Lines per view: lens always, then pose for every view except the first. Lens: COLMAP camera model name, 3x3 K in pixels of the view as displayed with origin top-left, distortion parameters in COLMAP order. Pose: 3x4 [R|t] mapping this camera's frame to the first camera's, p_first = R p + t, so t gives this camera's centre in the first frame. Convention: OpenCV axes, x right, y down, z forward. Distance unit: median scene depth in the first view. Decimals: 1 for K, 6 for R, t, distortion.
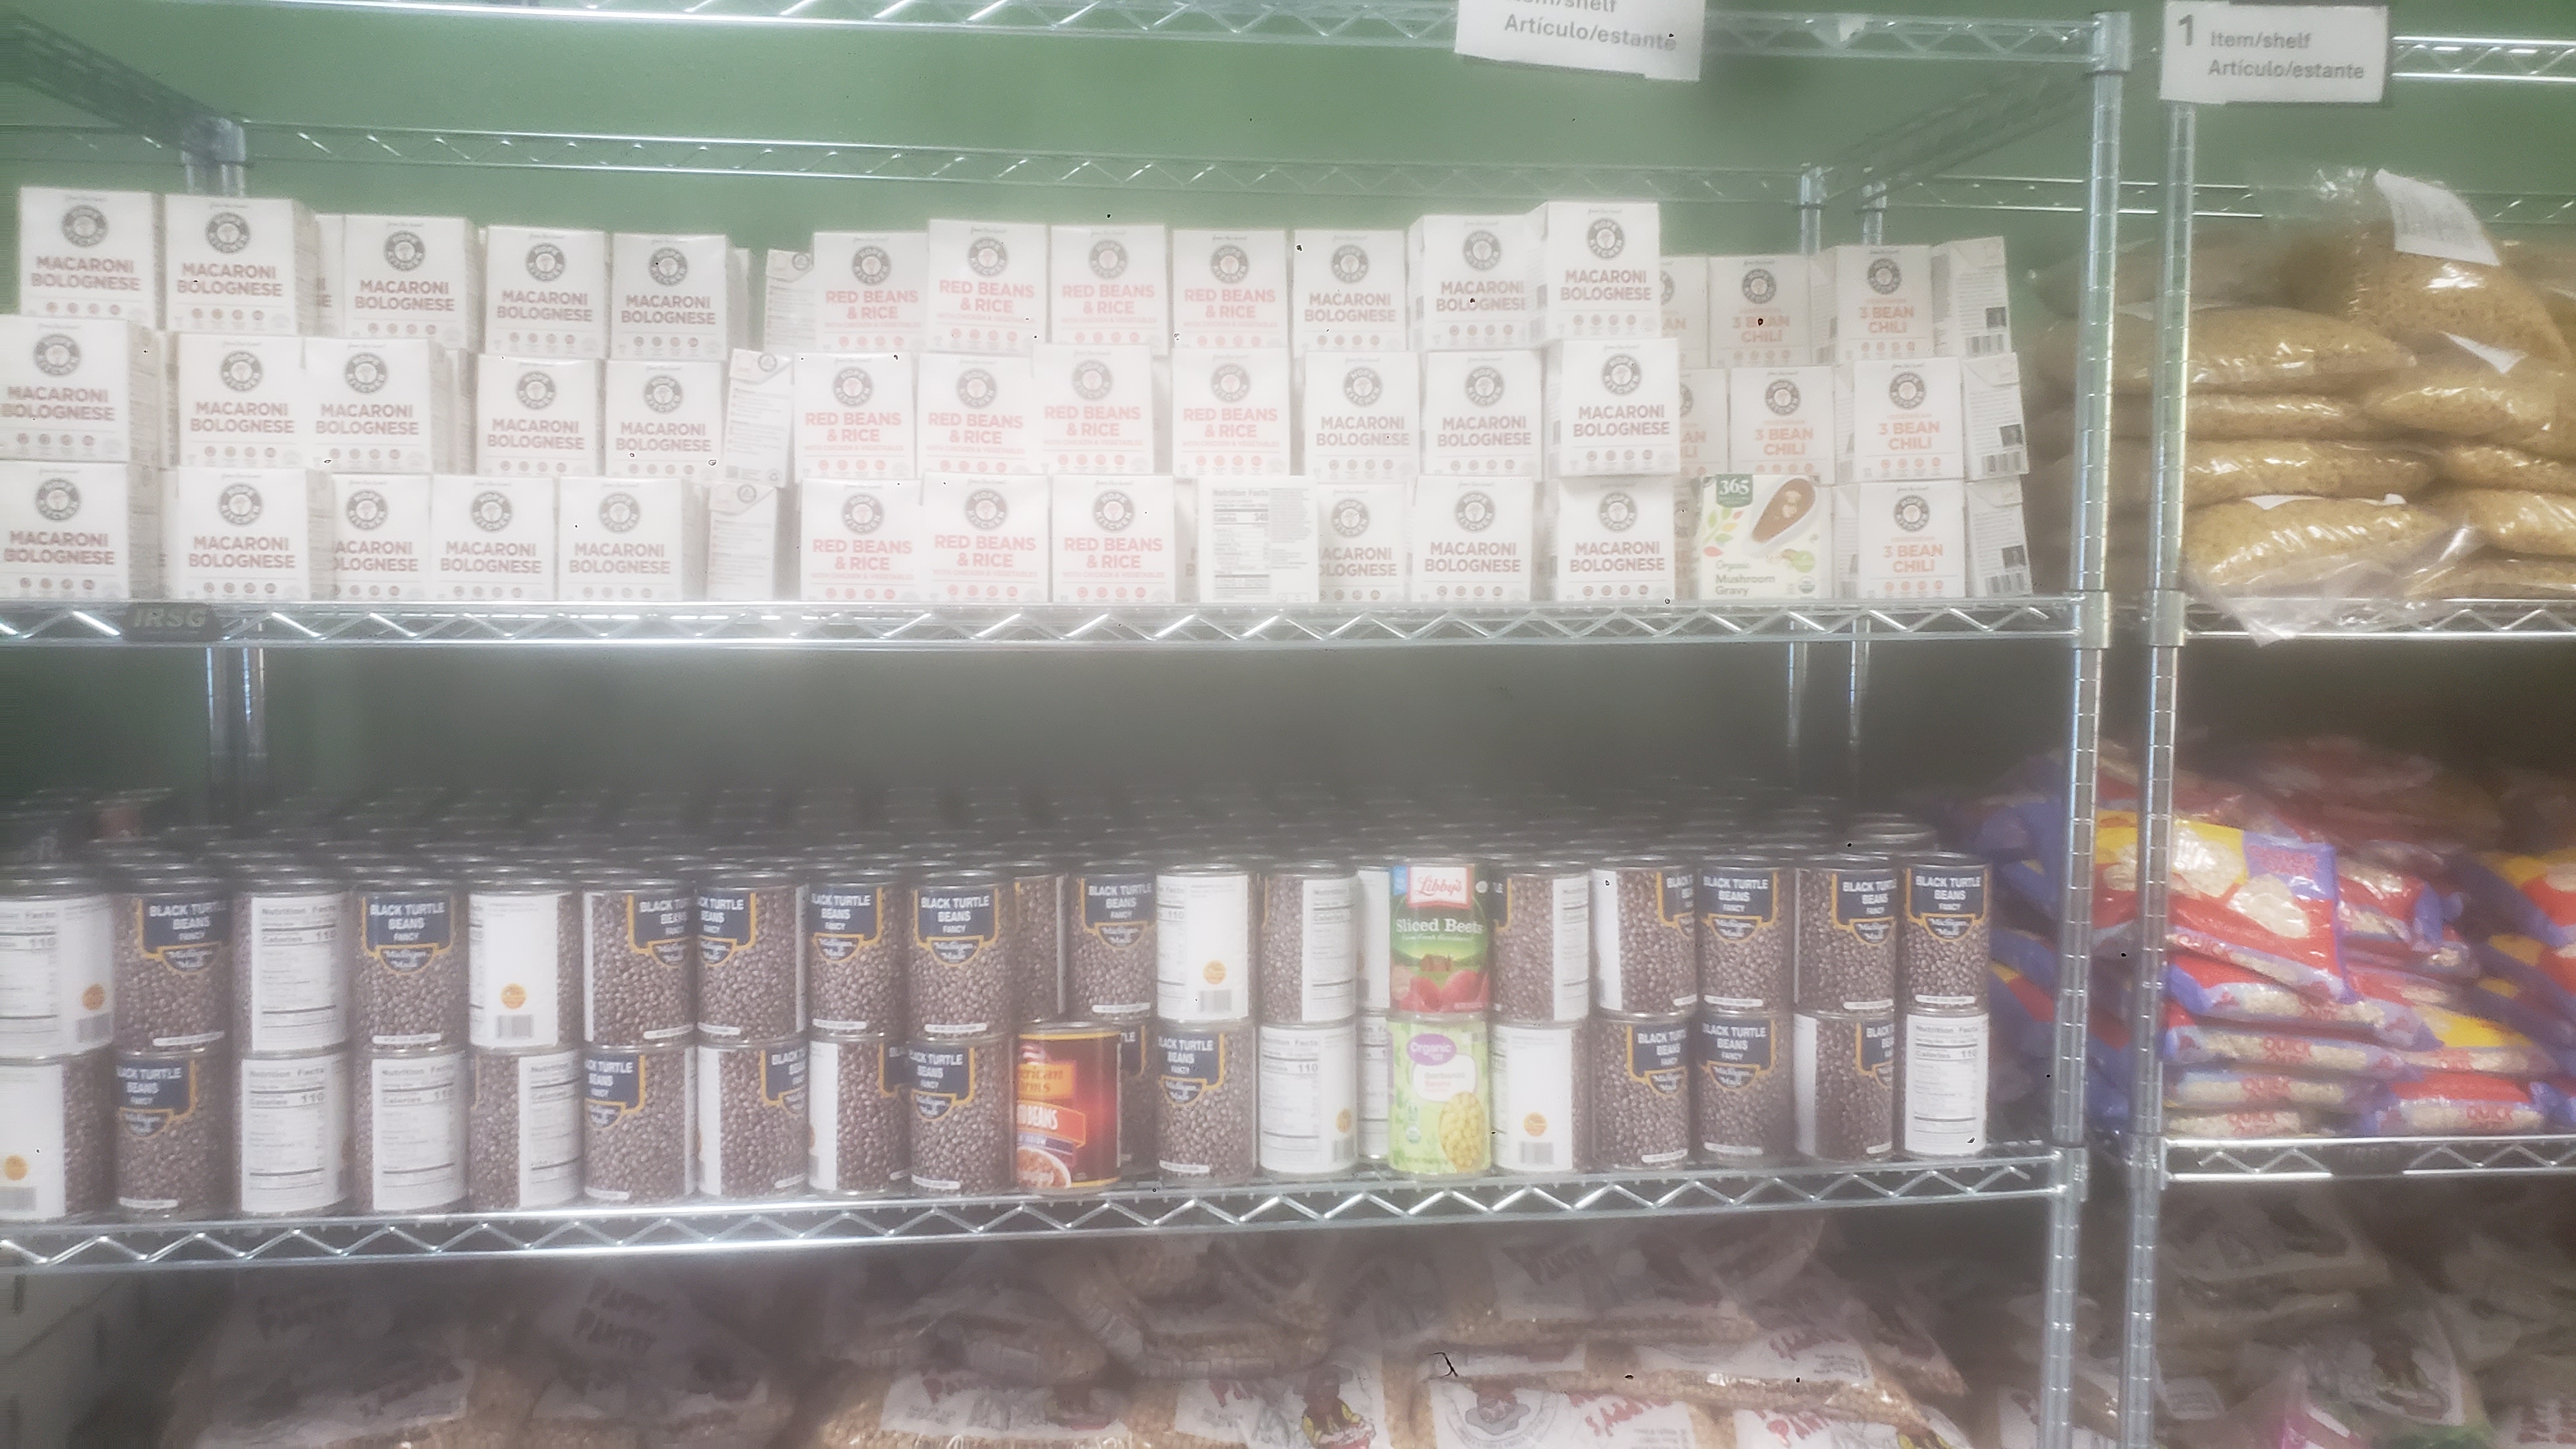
lens RADIAL K [[2035.9, 0, 1288.0], [0, 2035.9, 724.5], [0, 0, 1]] dist [-0.005535, 0.041923]
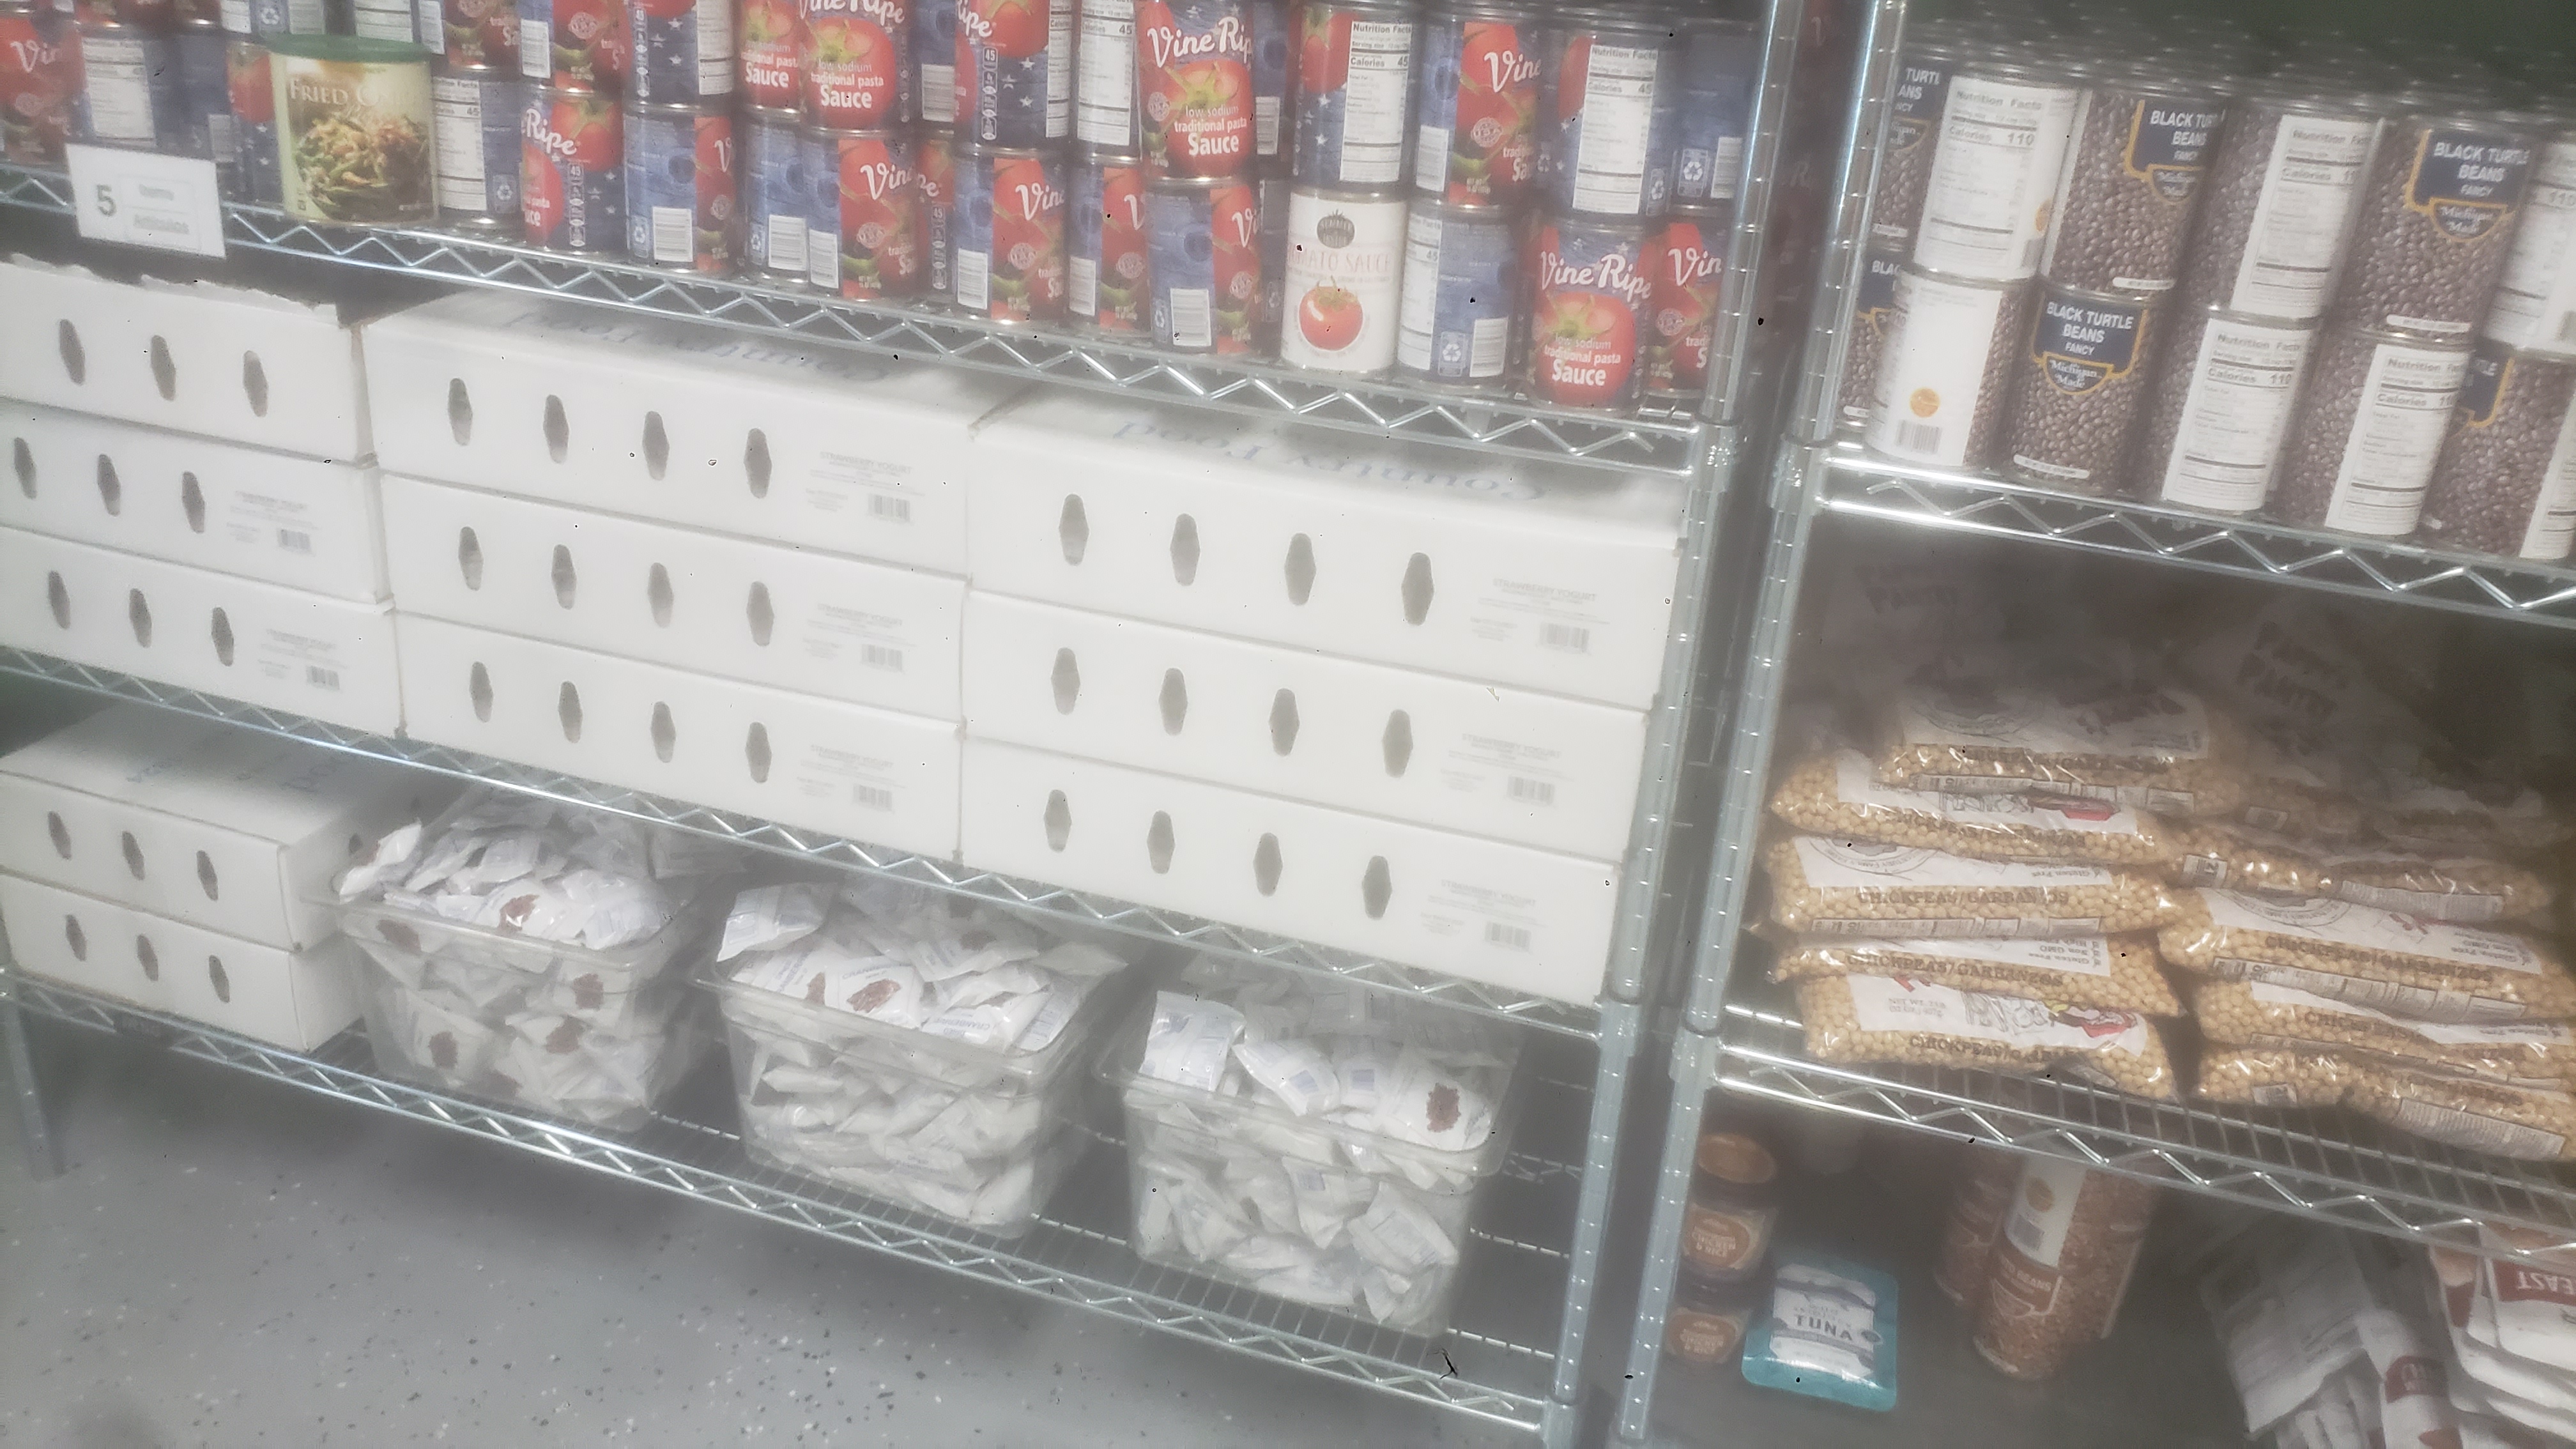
lens RADIAL K [[2035.9, 0, 1288.0], [0, 2035.9, 724.5], [0, 0, 1]] dist [-0.005535, 0.041923]
pose [[0.921701, 0.221154, -0.318681, -0.490548], [-0.102264, 0.931027, 0.350331, 0.059628], [0.374178, -0.290310, 0.880744, 0.085927]]
